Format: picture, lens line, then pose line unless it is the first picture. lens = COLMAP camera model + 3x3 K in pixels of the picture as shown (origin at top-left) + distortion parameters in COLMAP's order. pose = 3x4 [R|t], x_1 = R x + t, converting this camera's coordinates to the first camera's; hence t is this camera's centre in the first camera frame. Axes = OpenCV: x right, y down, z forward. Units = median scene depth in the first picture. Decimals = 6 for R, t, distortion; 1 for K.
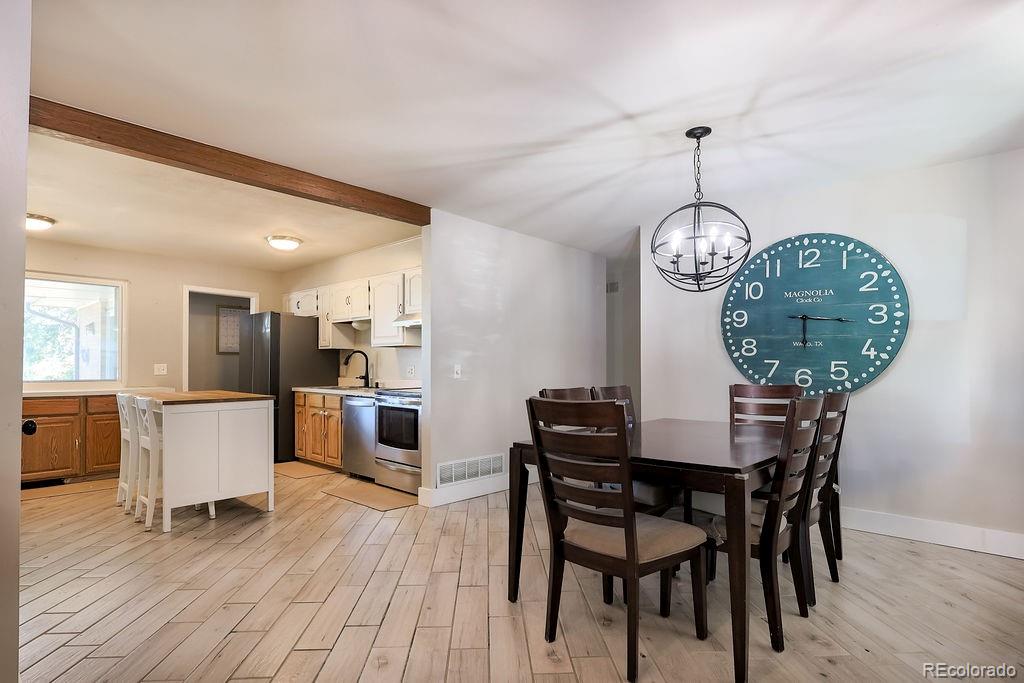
lens RADIAL K [[538.5, 0, 512.6], [0, 538.5, 373.8], [0, 0, 1]] dist [0.005681, 0.000596]
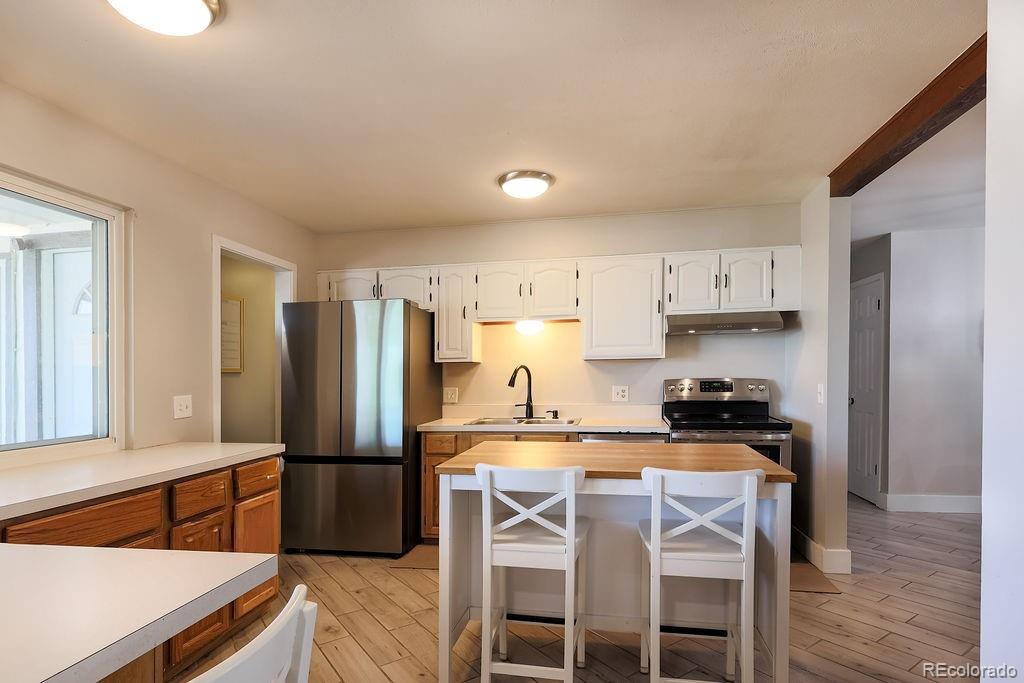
lens RADIAL K [[538.5, 0, 506.1], [0, 538.5, 371.1], [0, 0, 1]] dist [0.005681, 0.000596]
pose [[0.841331, -0.011170, 0.540405, -0.666019], [0.021881, 0.999671, -0.013402, -0.026576], [-0.540077, 0.023100, 0.841298, 0.442397]]
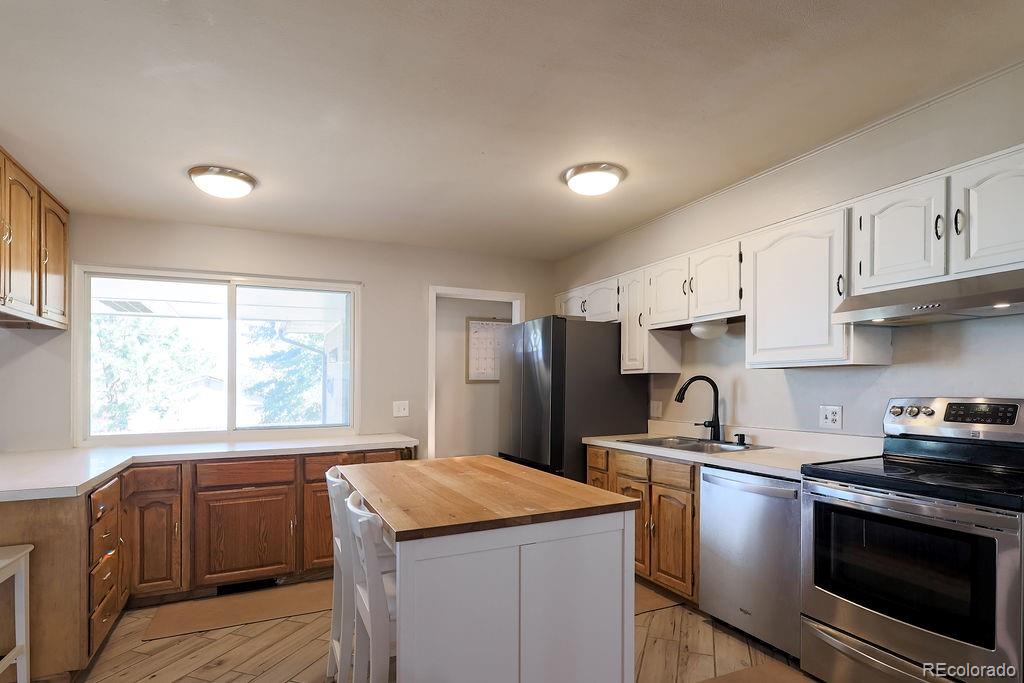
lens RADIAL K [[538.5, 0, 518.9], [0, 538.5, 375.3], [0, 0, 1]] dist [0.005681, 0.000596]
pose [[0.932126, -0.019707, -0.361597, -0.258702], [0.007865, 0.999384, -0.034193, -0.026113], [0.362049, 0.029028, 0.931707, 0.407628]]
